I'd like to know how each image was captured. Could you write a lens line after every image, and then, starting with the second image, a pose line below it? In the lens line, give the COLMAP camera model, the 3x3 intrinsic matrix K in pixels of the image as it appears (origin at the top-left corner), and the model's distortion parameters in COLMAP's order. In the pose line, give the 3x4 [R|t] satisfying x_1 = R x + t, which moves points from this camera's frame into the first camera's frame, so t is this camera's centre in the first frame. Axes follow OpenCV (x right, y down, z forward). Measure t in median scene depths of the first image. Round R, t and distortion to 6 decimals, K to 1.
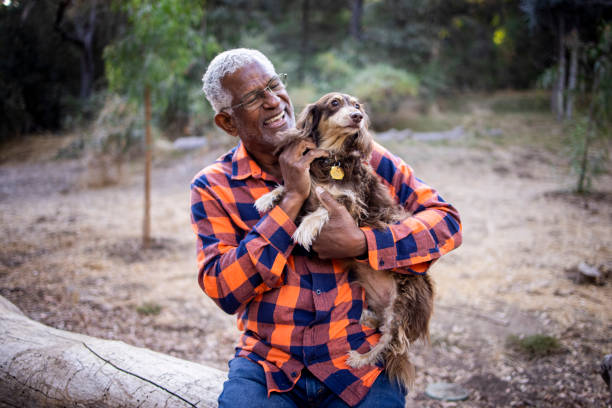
lens RADIAL K [[702.7, 0, 303.0], [0, 702.7, 195.5], [0, 0, 1]] dist [0.009122, 0.000241]
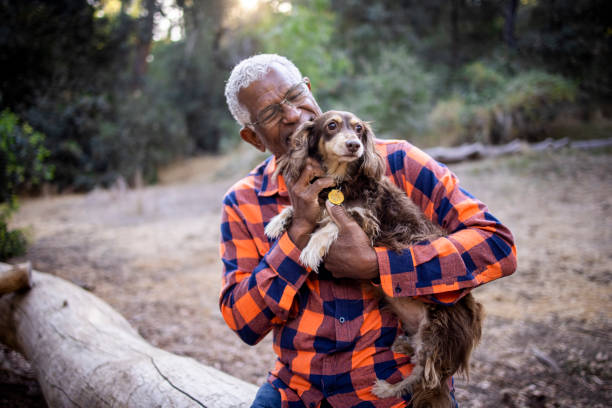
lens RADIAL K [[694.0, 0, 306.0], [0, 694.0, 204.0], [0, 0, 1]] dist [-0.102425, 0.267117]
pose [[0.963097, -0.018450, -0.268521, 0.210119], [0.015512, 0.999794, -0.013060, -0.000246], [0.268707, 0.008413, 0.963185, 0.103698]]
